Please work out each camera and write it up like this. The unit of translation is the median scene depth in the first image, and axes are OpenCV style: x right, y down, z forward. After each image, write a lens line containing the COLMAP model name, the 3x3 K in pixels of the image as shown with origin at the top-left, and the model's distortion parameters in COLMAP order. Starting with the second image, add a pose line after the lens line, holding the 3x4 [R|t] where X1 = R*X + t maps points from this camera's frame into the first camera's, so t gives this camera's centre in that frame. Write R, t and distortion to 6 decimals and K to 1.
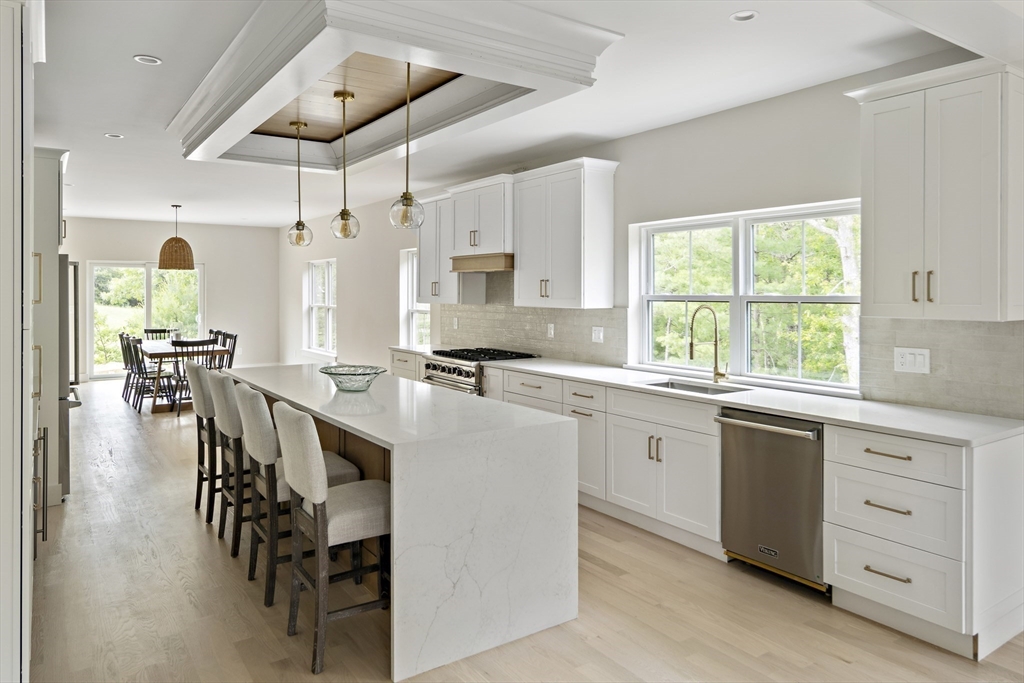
lens RADIAL K [[687.2, 0, 523.9], [0, 687.2, 276.2], [0, 0, 1]] dist [0.005516, 0.000870]
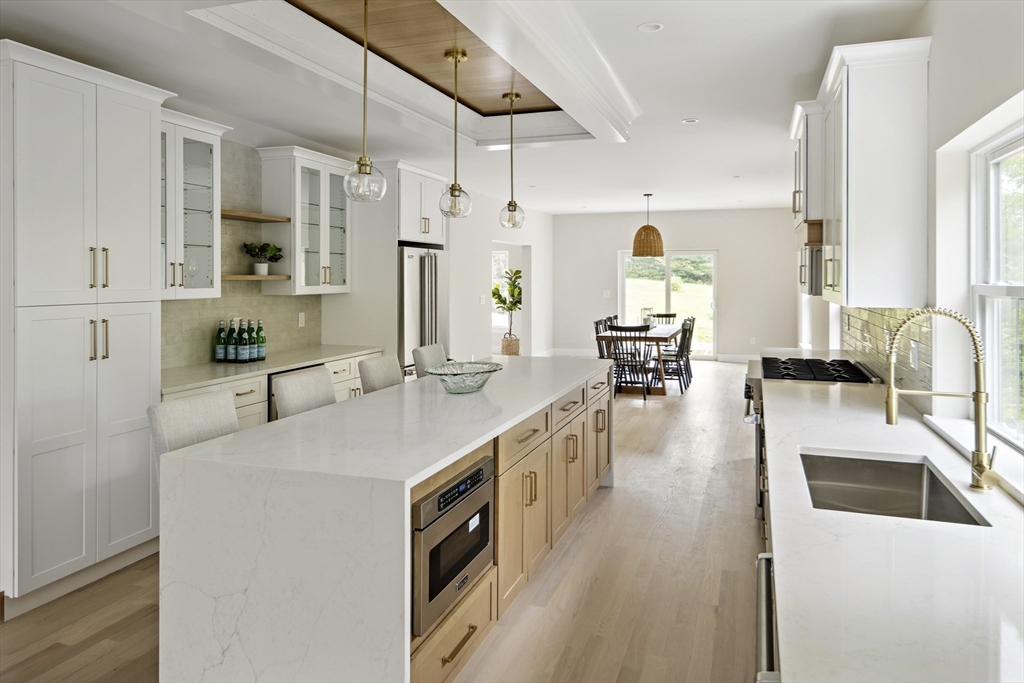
lens RADIAL K [[687.2, 0, 523.9], [0, 687.2, 276.2], [0, 0, 1]] dist [0.005516, 0.000870]
pose [[0.596718, -0.002160, -0.802448, 0.215257], [0.018126, 0.999778, 0.010788, 0.005187], [0.802246, -0.020983, 0.596624, 0.238082]]
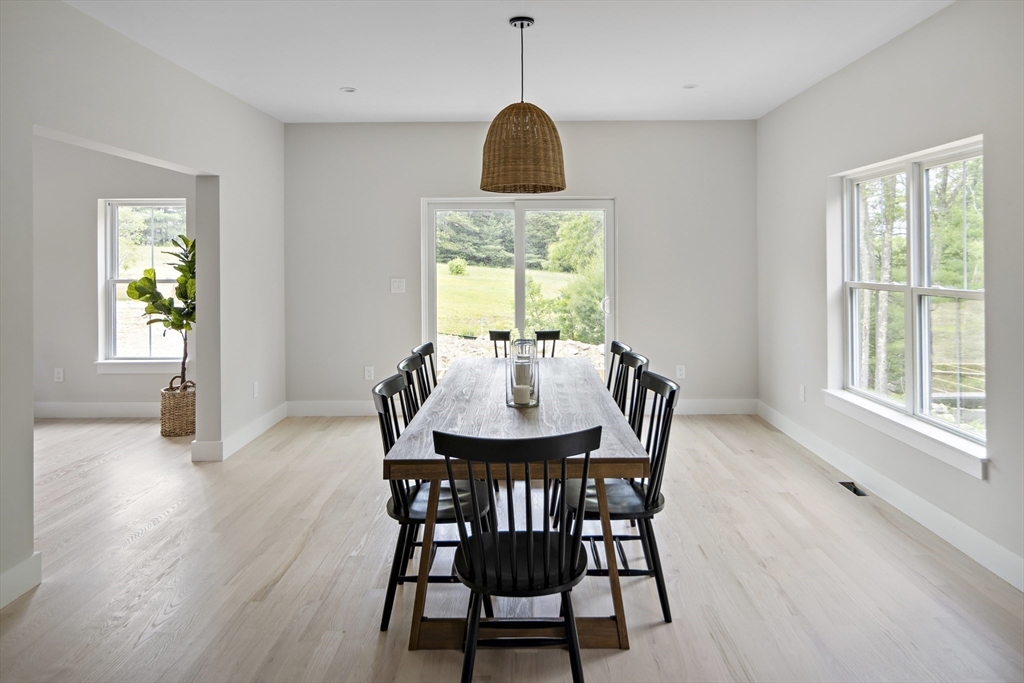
lens RADIAL K [[687.2, 0, 523.9], [0, 687.2, 276.2], [0, 0, 1]] dist [0.005516, 0.000870]
pose [[0.819099, 0.008710, -0.573585, -0.292393], [0.018299, 0.998979, 0.041302, 0.022514], [0.573360, -0.044326, 0.818104, 0.700751]]
